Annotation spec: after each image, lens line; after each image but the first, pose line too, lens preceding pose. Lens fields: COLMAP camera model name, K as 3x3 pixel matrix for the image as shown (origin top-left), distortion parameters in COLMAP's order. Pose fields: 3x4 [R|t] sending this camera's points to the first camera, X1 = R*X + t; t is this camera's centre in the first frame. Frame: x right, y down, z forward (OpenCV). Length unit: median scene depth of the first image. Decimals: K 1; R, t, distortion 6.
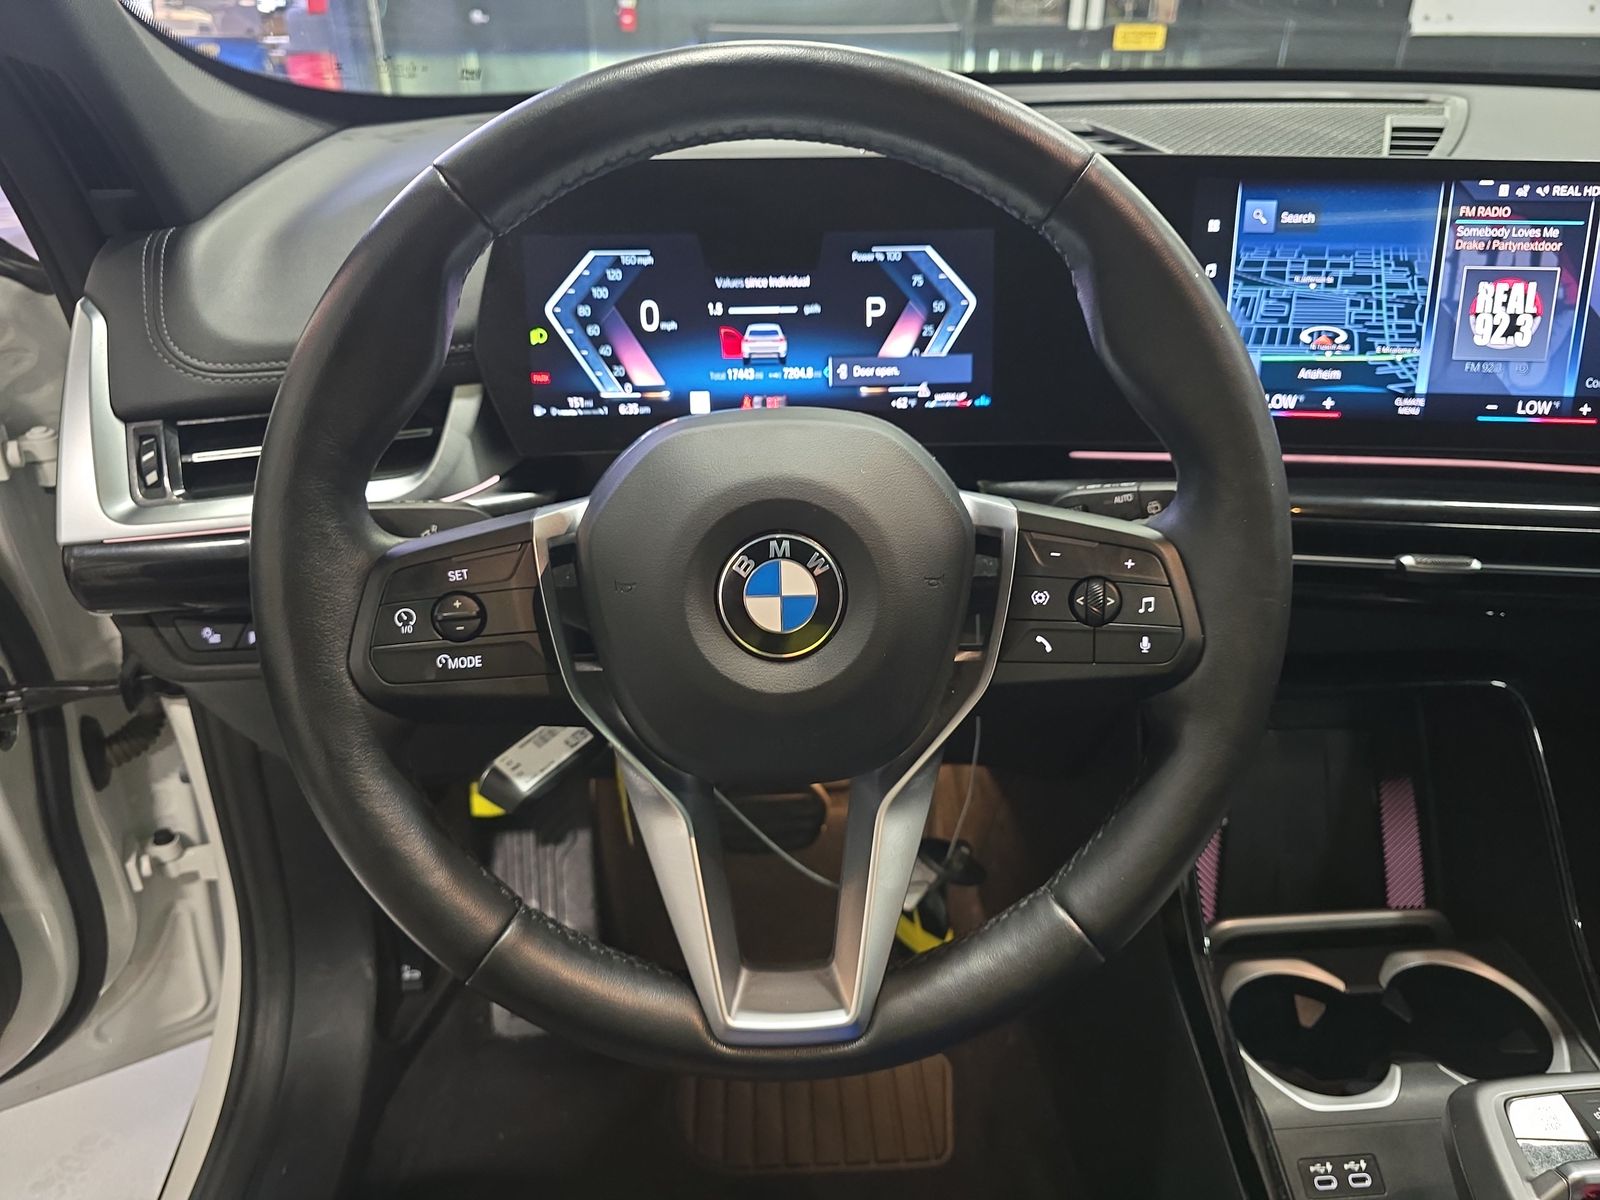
lens RADIAL K [[1102.9, 0, 800.0], [0, 1102.9, 600.0], [0, 0, 1]] dist [0.031056, -0.006044]
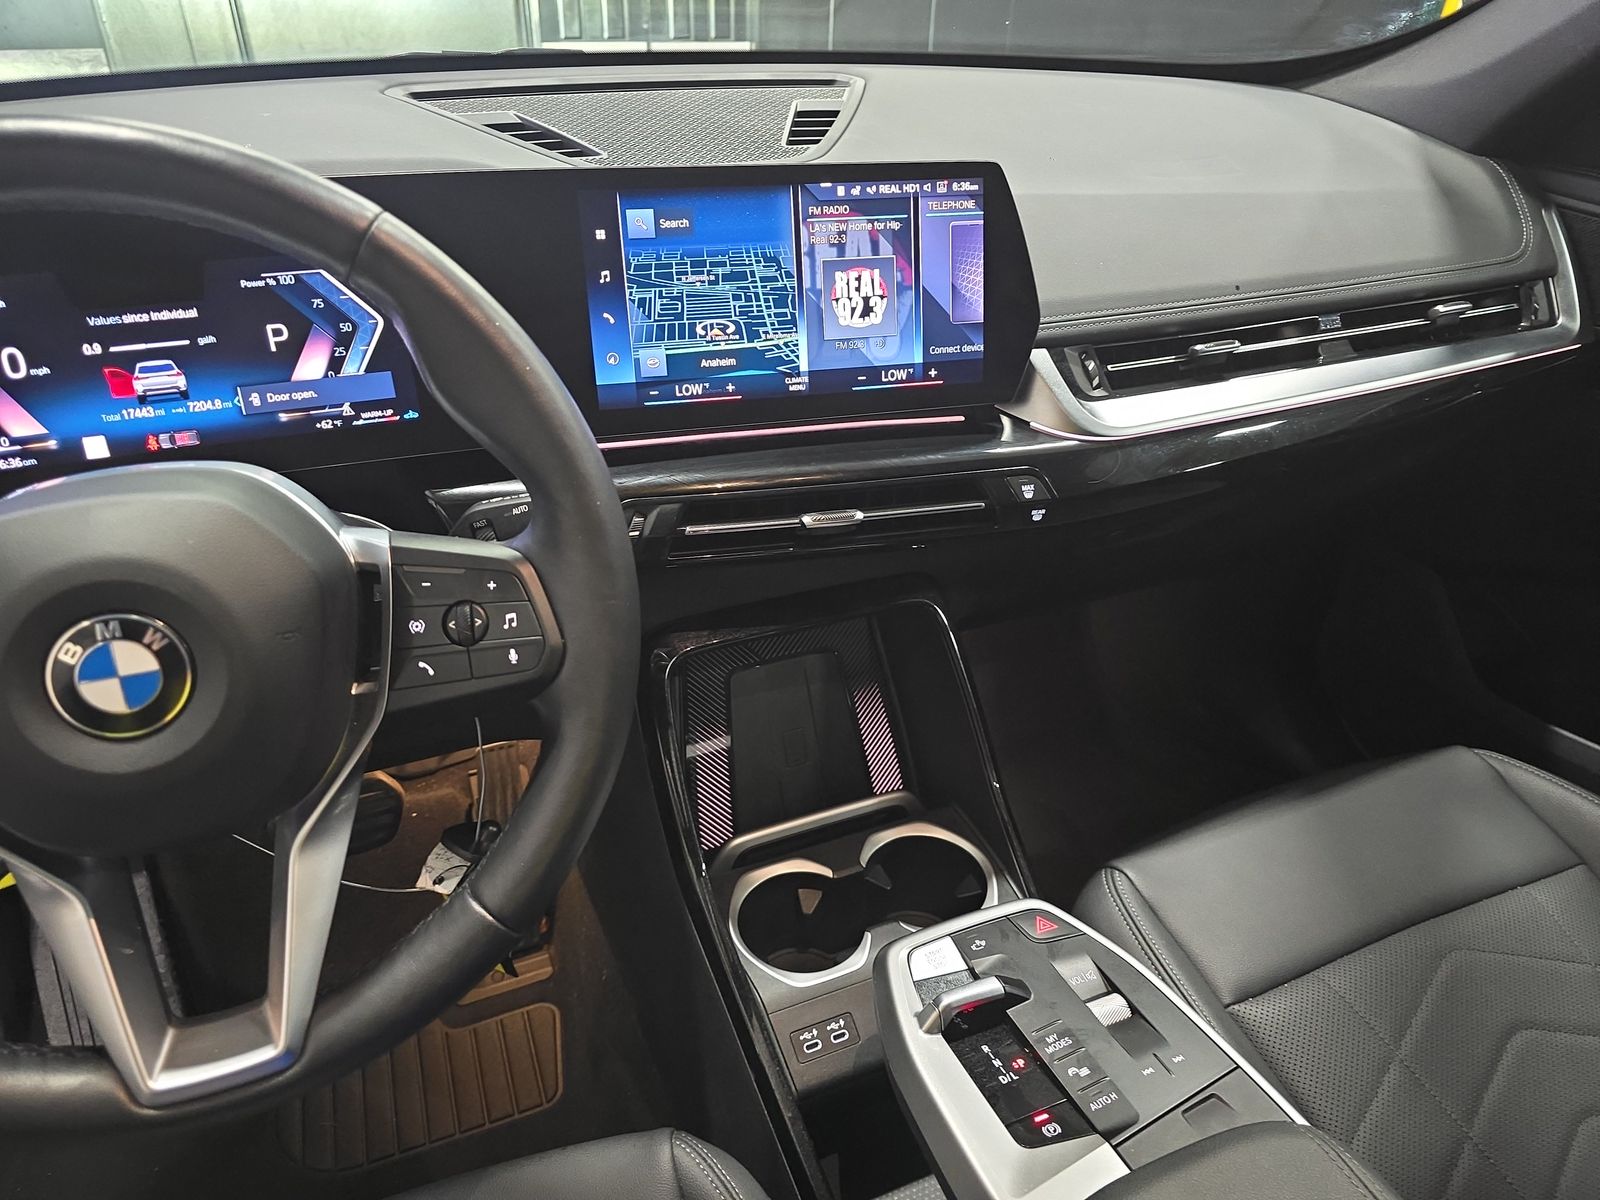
lens RADIAL K [[1079.3, 0, 761.1], [0, 1079.3, 601.7], [0, 0, 1]] dist [0.089474, -0.090937]
pose [[0.952308, -0.149599, 0.265951, 0.183420], [0.132120, 0.987791, 0.082546, -0.049131], [-0.275052, -0.043472, 0.960446, -0.080470]]
